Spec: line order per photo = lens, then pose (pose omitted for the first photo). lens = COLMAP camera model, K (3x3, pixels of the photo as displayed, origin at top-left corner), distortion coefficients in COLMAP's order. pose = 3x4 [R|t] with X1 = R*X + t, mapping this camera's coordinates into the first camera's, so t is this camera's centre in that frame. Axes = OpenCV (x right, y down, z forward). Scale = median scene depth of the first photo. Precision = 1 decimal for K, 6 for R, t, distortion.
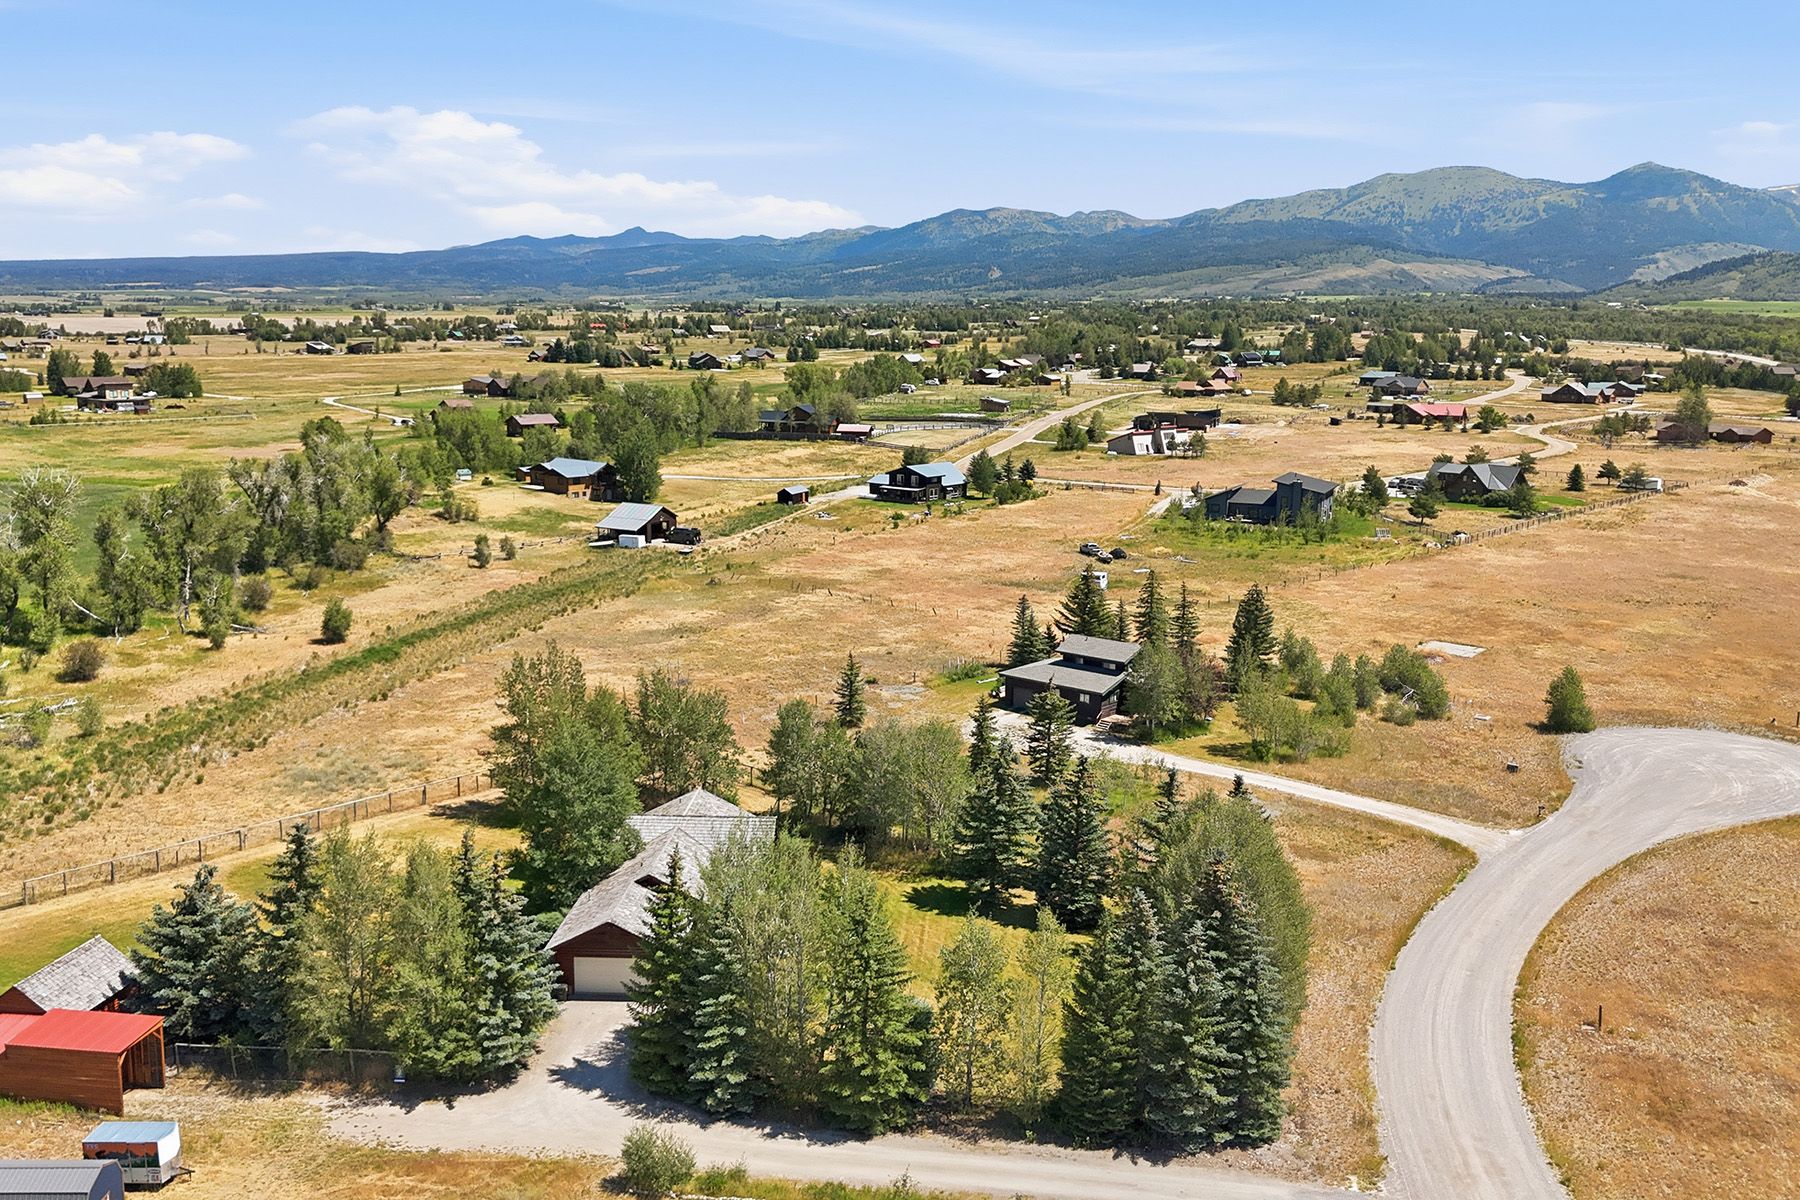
lens RADIAL K [[1557.3, 0, 904.2], [0, 1557.3, 607.7], [0, 0, 1]] dist [0.078435, -0.088877]
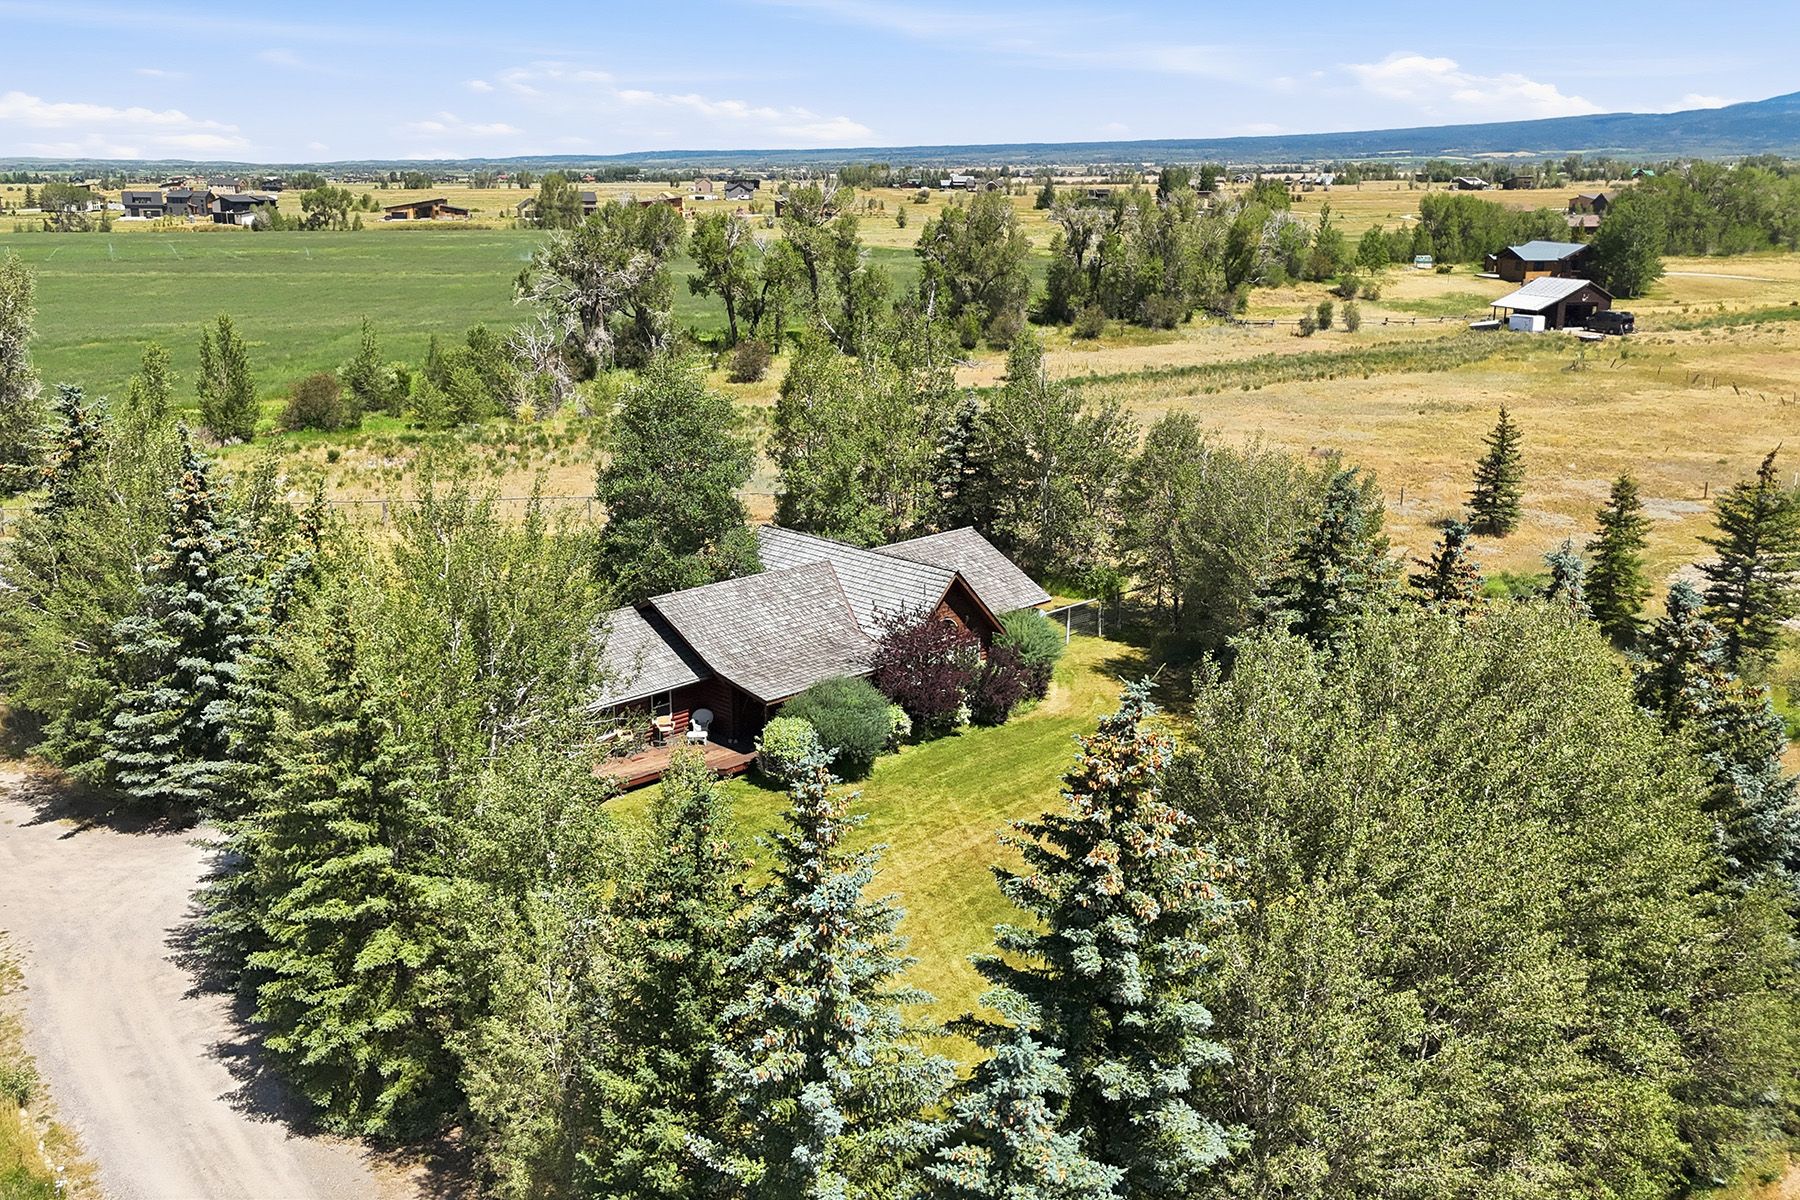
lens RADIAL K [[1557.3, 0, 905.8], [0, 1557.3, 593.1], [0, 0, 1]] dist [0.078435, -0.088877]
pose [[0.742577, 0.165540, -0.648981, 0.205743], [-0.119020, 0.986167, 0.115364, 0.059309], [0.659101, -0.008425, 0.752007, 0.417341]]
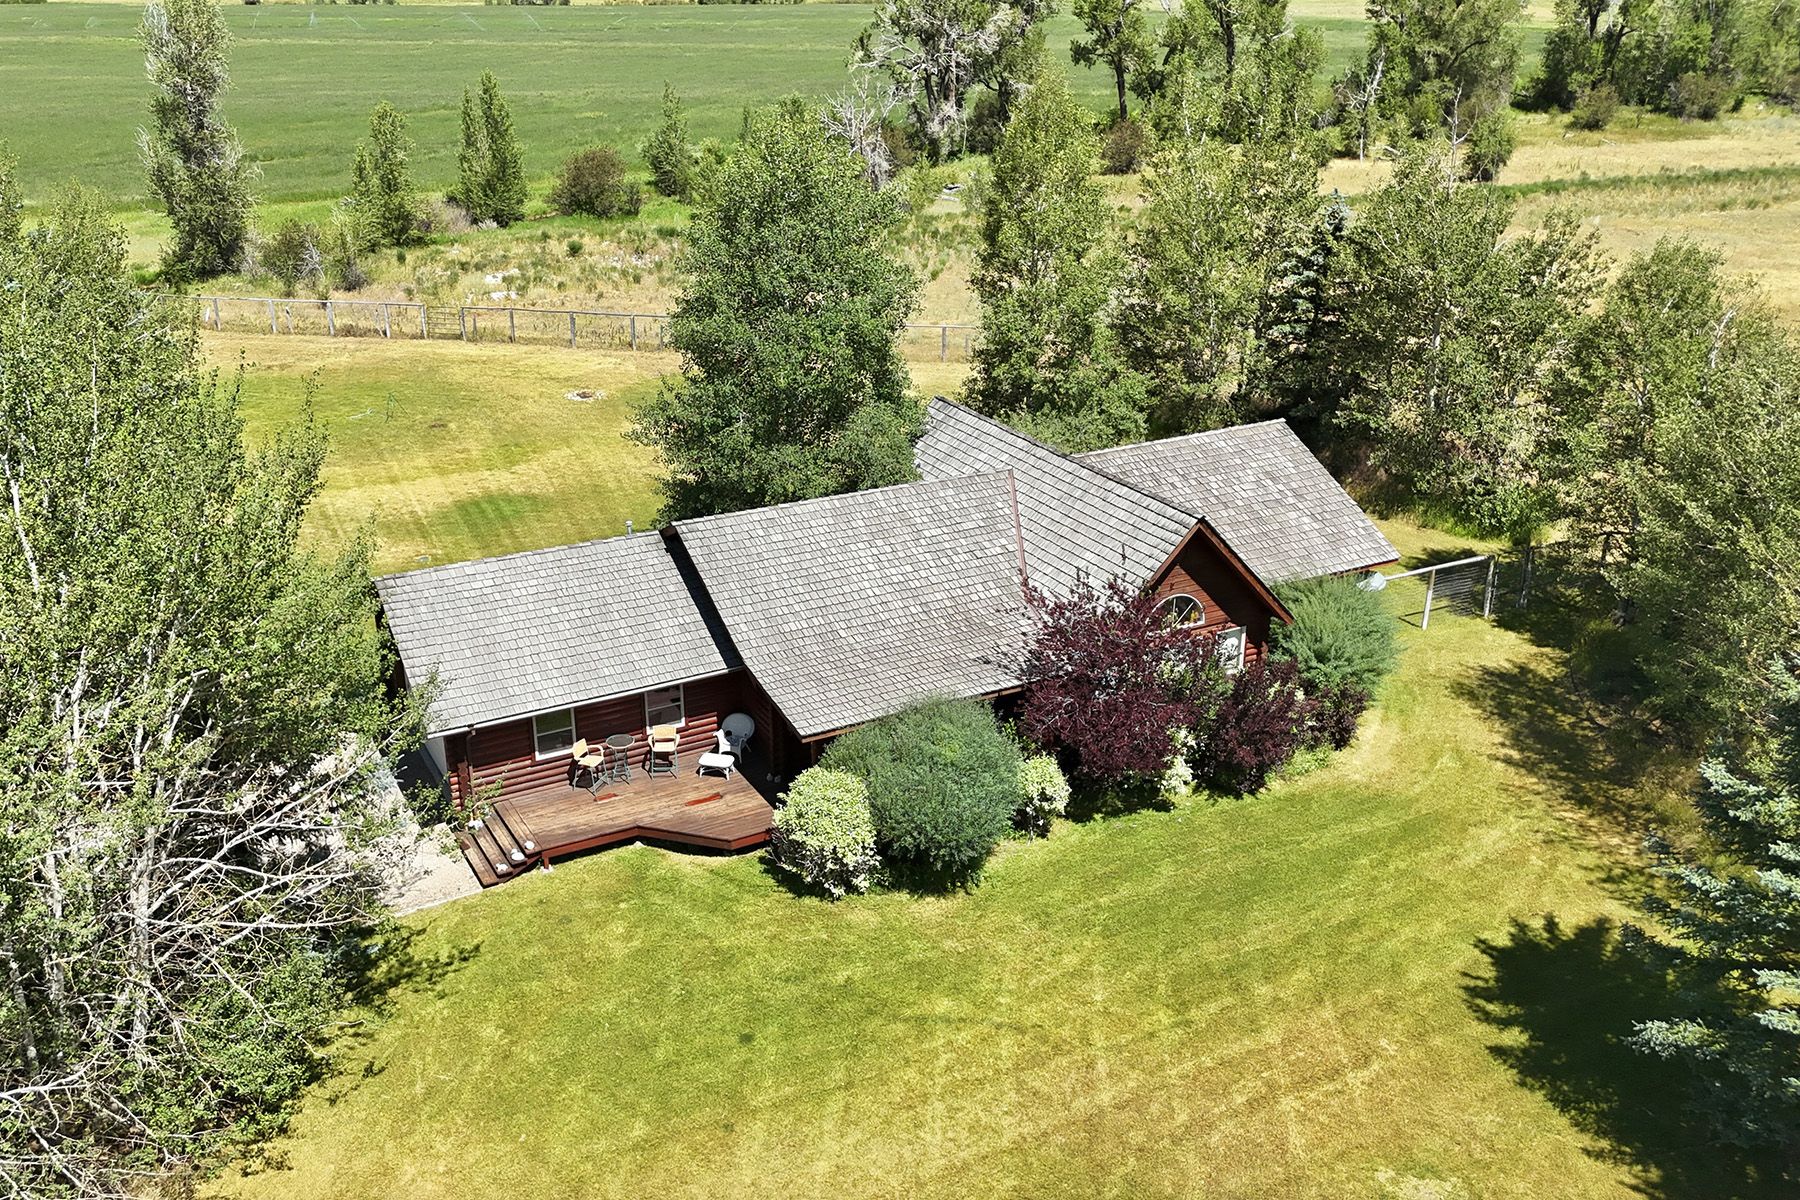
lens RADIAL K [[1557.3, 0, 905.6], [0, 1557.3, 595.4], [0, 0, 1]] dist [0.078435, -0.088877]
pose [[0.517669, 0.313563, -0.796051, 0.111040], [-0.151143, 0.949304, 0.275641, 0.052633], [0.842125, -0.022373, 0.538818, 0.578173]]
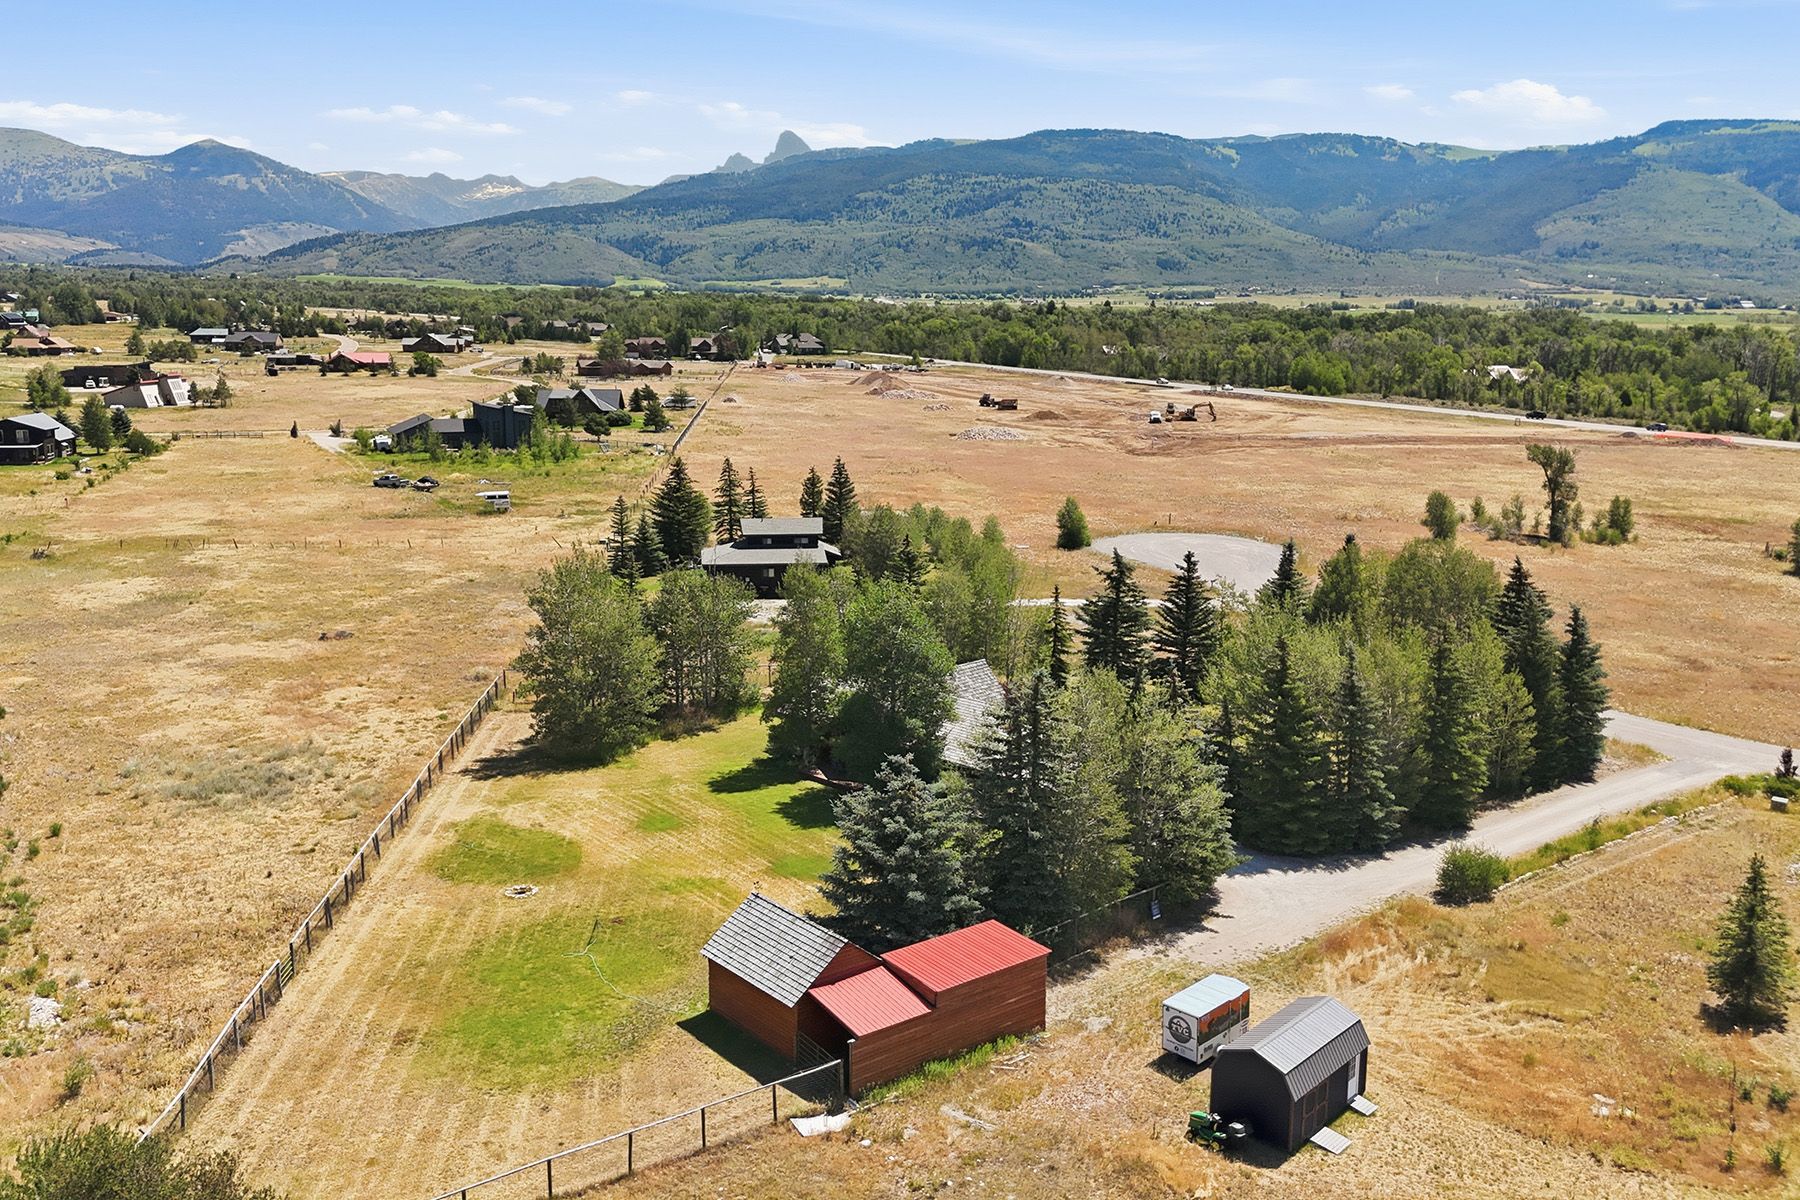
lens RADIAL K [[1557.3, 0, 926.2], [0, 1557.3, 598.6], [0, 0, 1]] dist [0.078435, -0.088877]
pose [[0.674556, -0.145312, 0.723781, -0.610945], [0.138278, 0.987954, 0.069476, 0.016931], [-0.725158, 0.053217, 0.686523, 0.259424]]
